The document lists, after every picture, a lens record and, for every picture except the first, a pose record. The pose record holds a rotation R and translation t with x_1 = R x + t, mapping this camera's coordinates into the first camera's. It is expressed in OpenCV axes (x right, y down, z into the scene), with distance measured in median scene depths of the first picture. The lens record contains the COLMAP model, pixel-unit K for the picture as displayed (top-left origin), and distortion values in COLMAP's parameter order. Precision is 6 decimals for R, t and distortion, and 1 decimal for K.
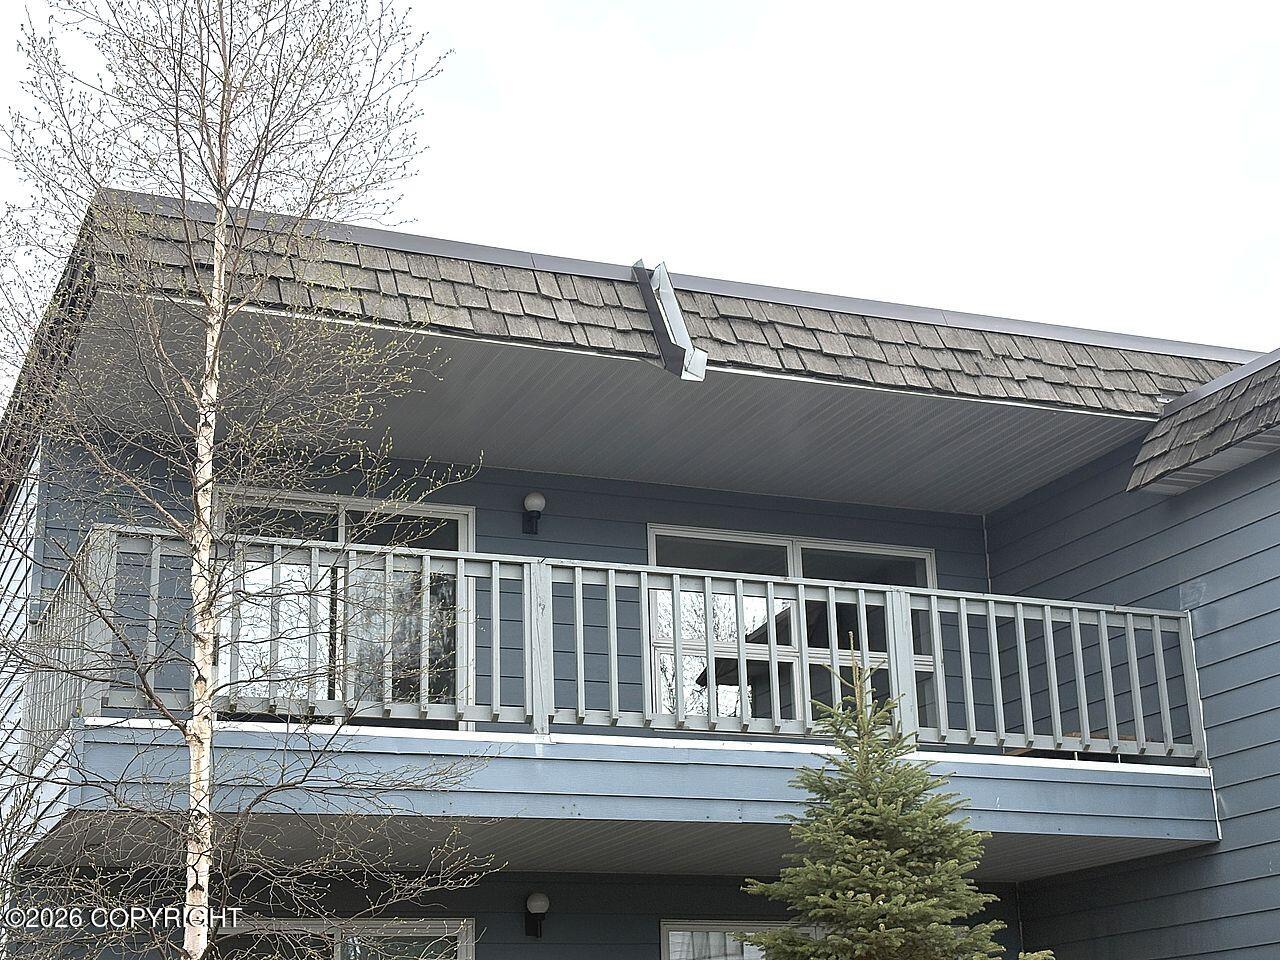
lens RADIAL K [[2029.8, 0, 640.0], [0, 2029.8, 480.0], [0, 0, 1]] dist [0.210809, -0.162298]
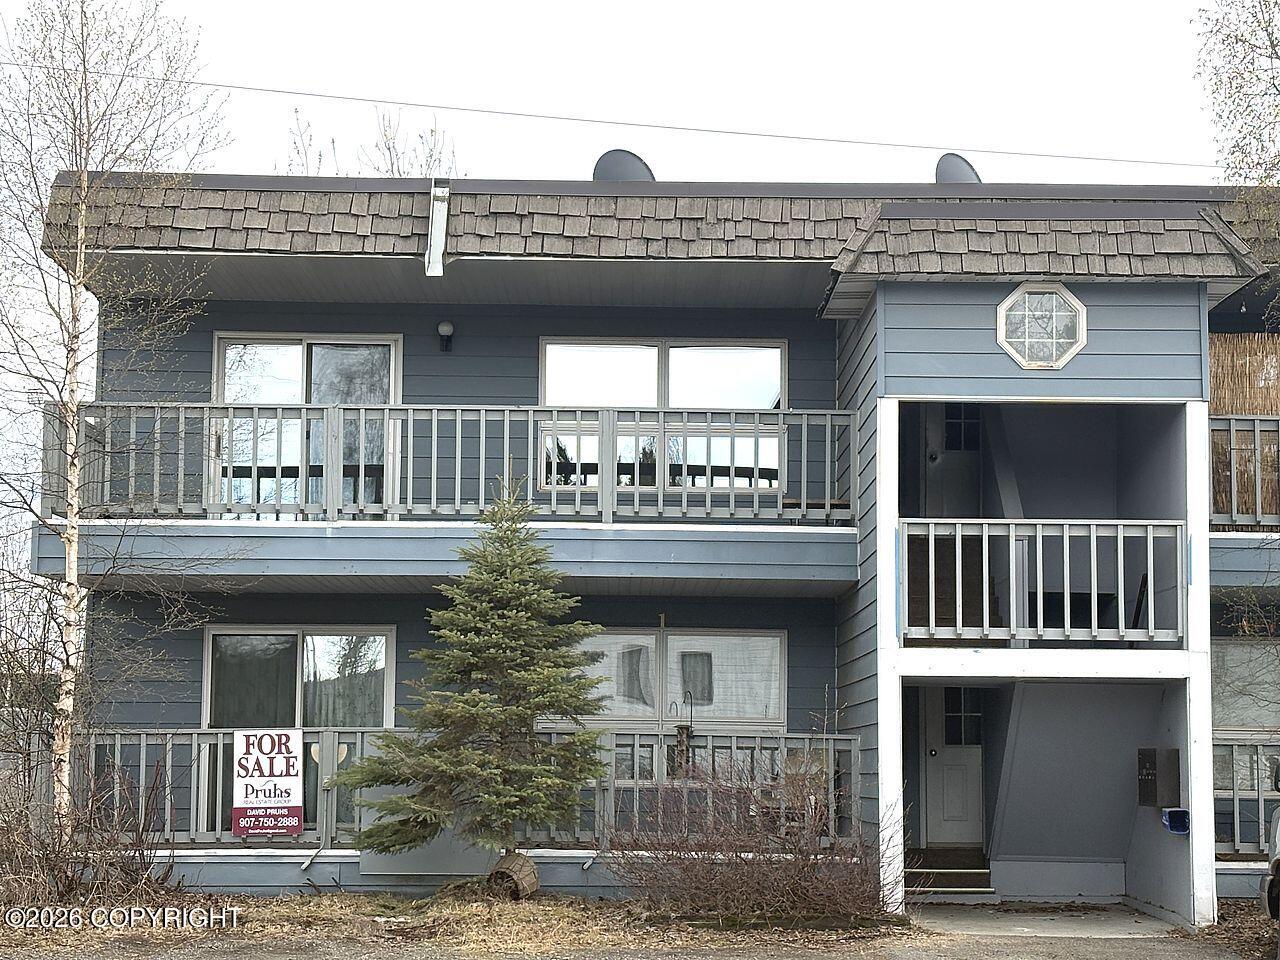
lens RADIAL K [[2633.8, 0, 640.0], [0, 2633.8, 480.0], [0, 0, 1]] dist [0.264872, 0.066434]
pose [[0.920160, -0.001543, -0.391540, 0.853287], [0.079594, 0.979849, 0.183193, -0.228133], [0.383367, -0.199731, 0.901741, -0.635290]]
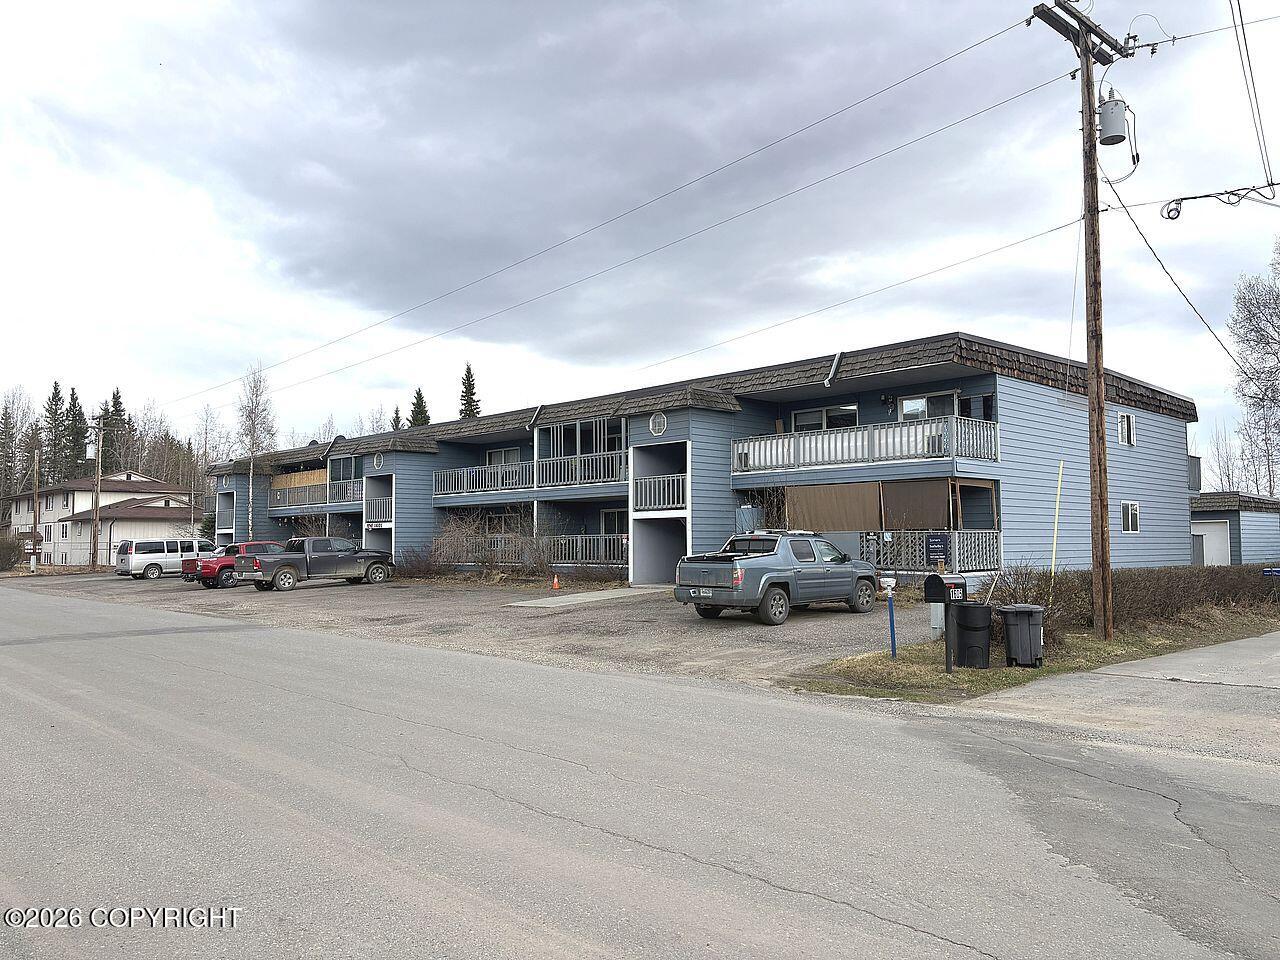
lens RADIAL K [[963.6, 0, 640.0], [0, 963.6, 480.0], [0, 0, 1]] dist [0.000154, -0.000018]
pose [[0.340720, -0.025225, -0.939826, 2.526276], [0.273528, 0.959058, 0.073422, -0.046832], [0.899496, -0.282085, 0.333670, 0.163413]]
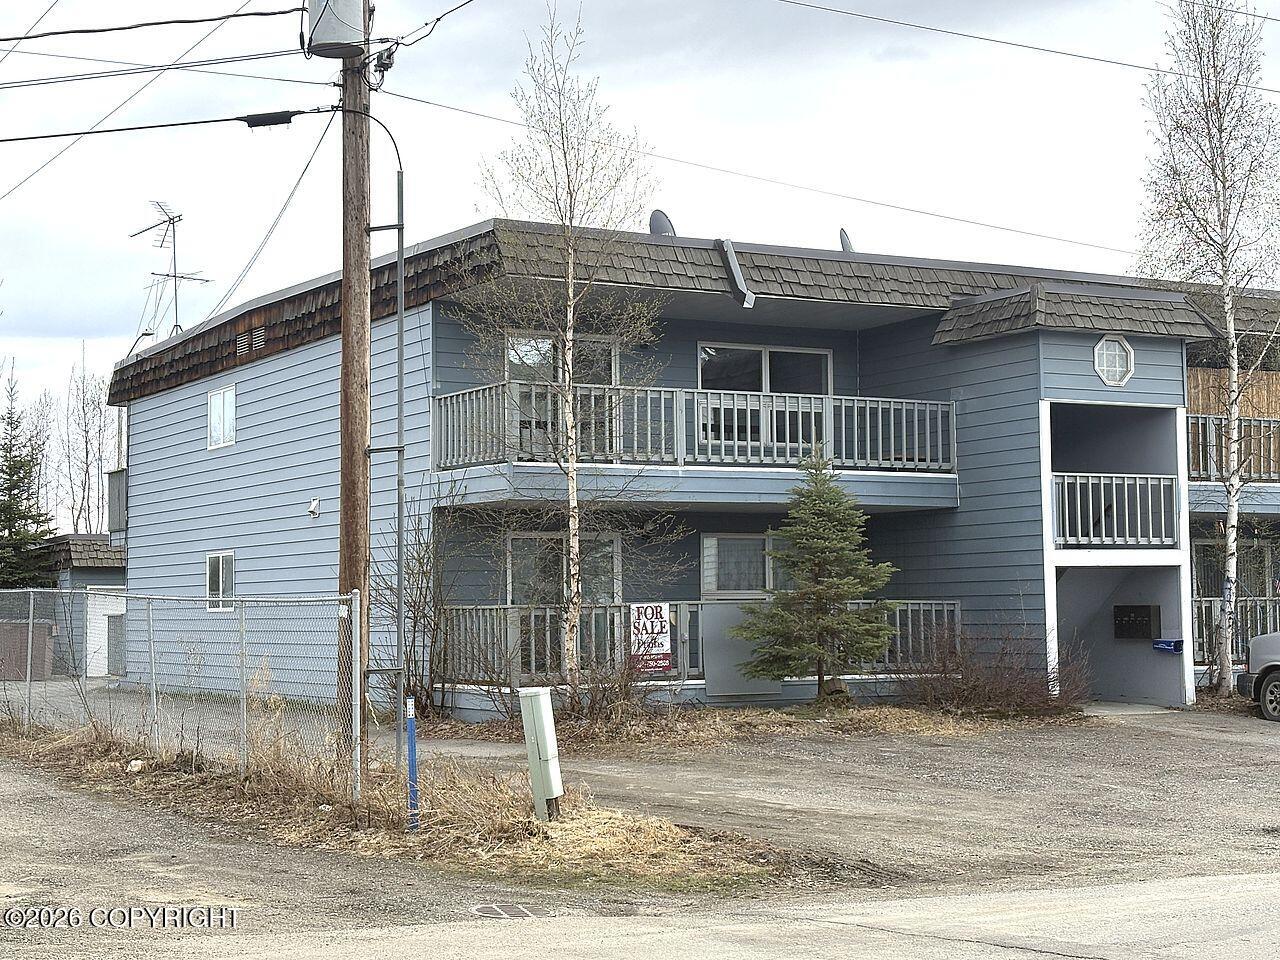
lens RADIAL K [[2029.8, 0, 640.0], [0, 2029.8, 480.0], [0, 0, 1]] dist [0.210809, -0.162298]
pose [[0.992786, 0.025949, 0.117061, -0.328969], [-0.052211, 0.972439, 0.227236, -0.346197], [-0.107938, -0.231708, 0.966778, -1.118535]]
